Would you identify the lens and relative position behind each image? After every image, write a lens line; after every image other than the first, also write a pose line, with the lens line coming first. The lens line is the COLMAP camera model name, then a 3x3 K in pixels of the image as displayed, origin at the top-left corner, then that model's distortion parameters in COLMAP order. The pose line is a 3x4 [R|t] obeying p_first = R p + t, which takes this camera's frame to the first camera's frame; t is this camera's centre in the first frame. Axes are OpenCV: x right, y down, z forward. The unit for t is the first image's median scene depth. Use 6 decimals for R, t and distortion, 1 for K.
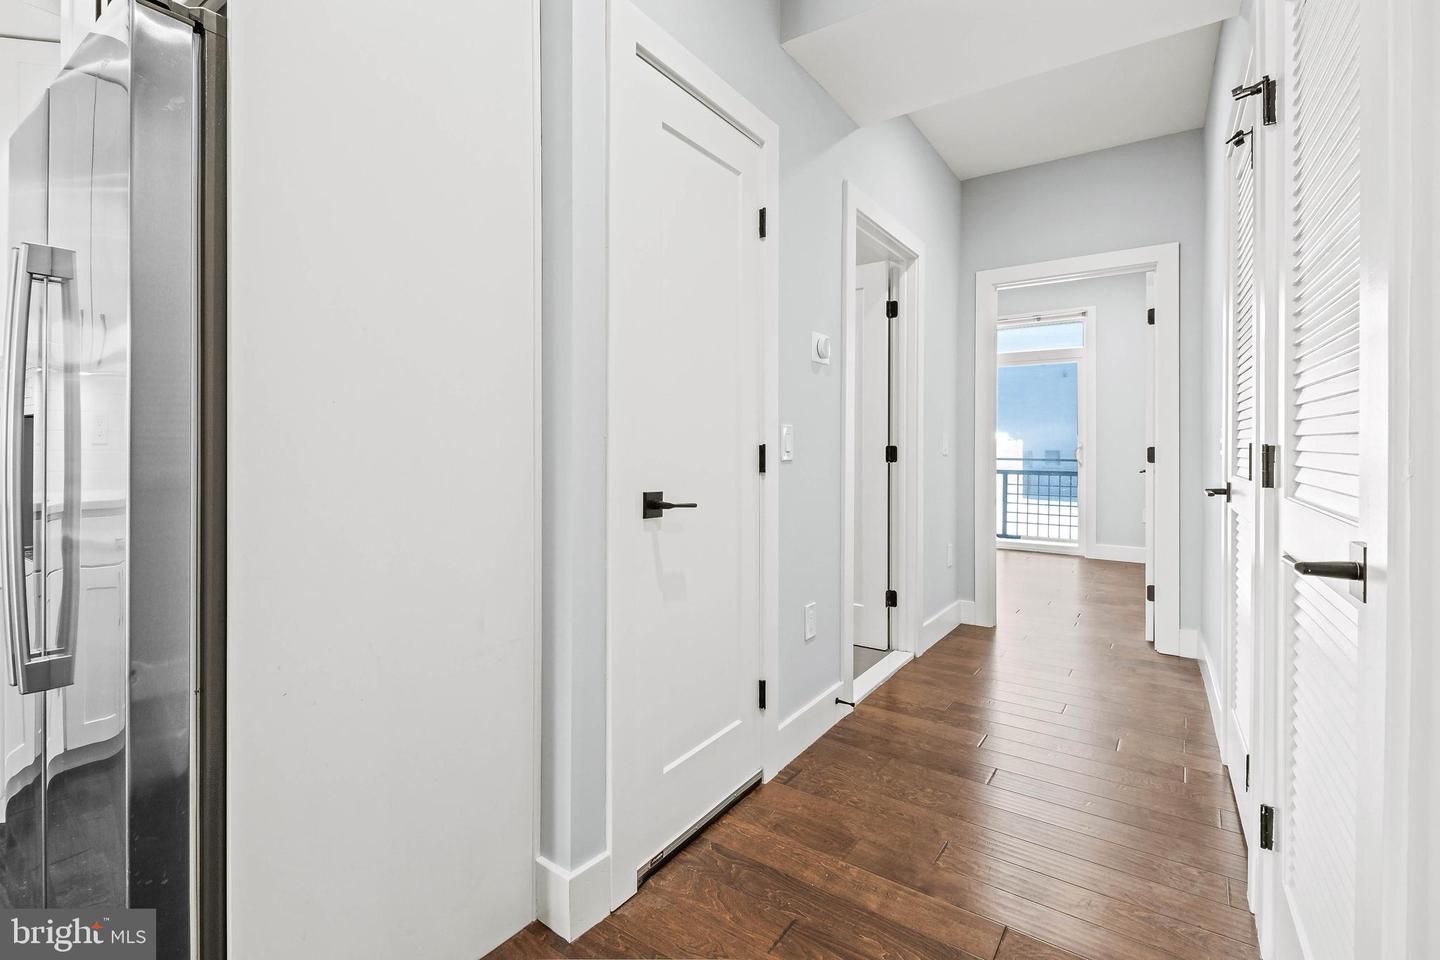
lens RADIAL K [[673.9, 0, 697.9], [0, 673.9, 461.1], [0, 0, 1]] dist [0.021573, -0.010359]
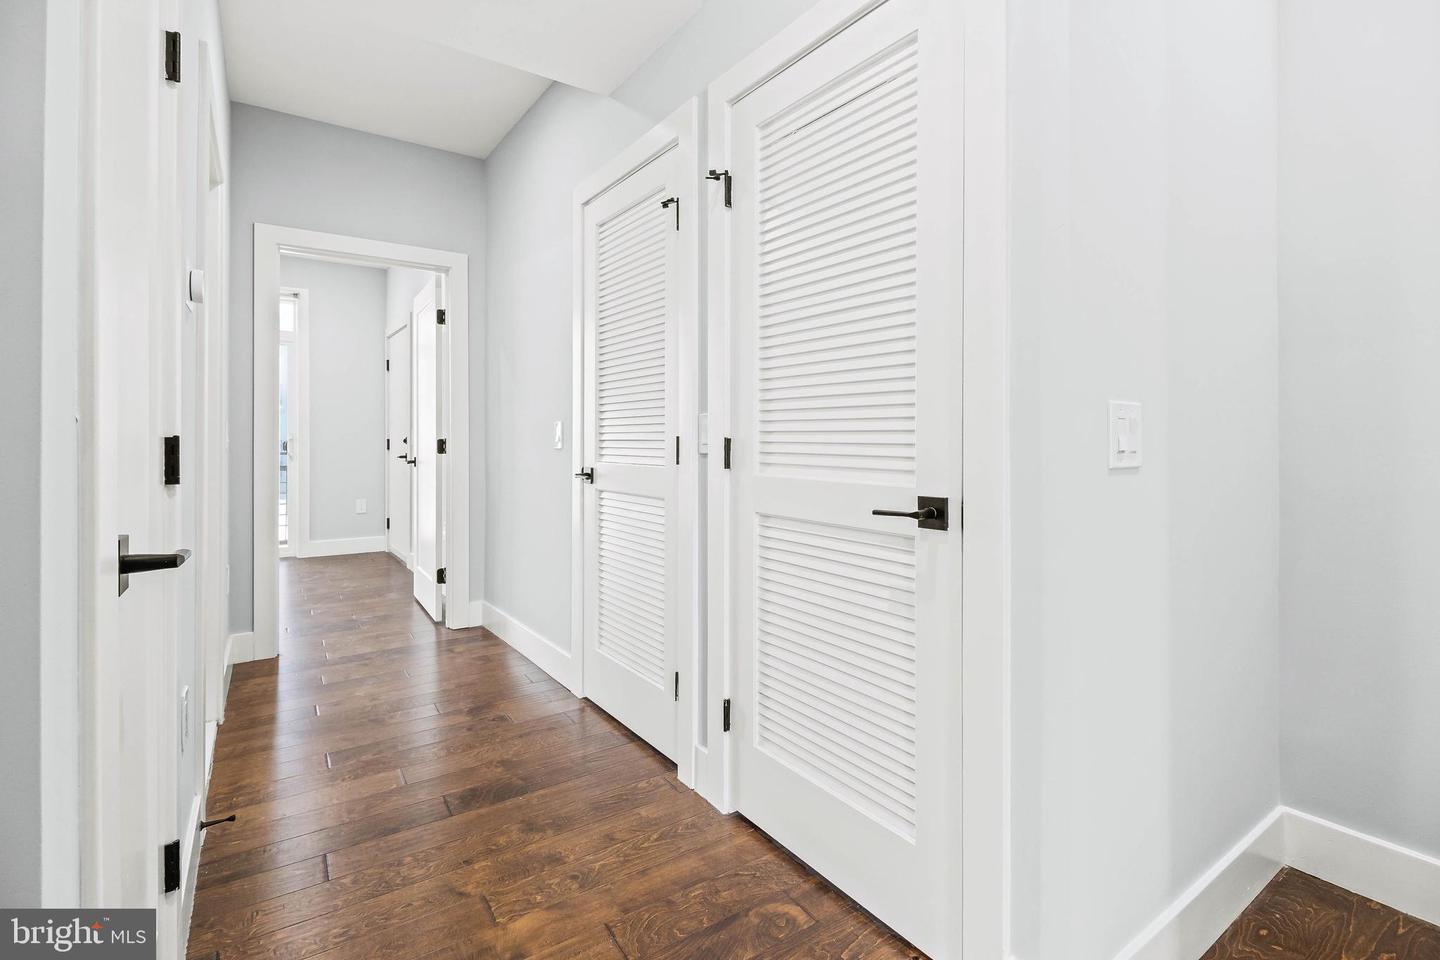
lens RADIAL K [[673.9, 0, 749.1], [0, 673.9, 436.7], [0, 0, 1]] dist [0.021573, -0.010359]
pose [[0.339297, 0.002183, 0.940677, -0.416654], [0.020366, 0.999746, -0.009666, -0.008795], [-0.940459, 0.022438, 0.339166, 0.469374]]
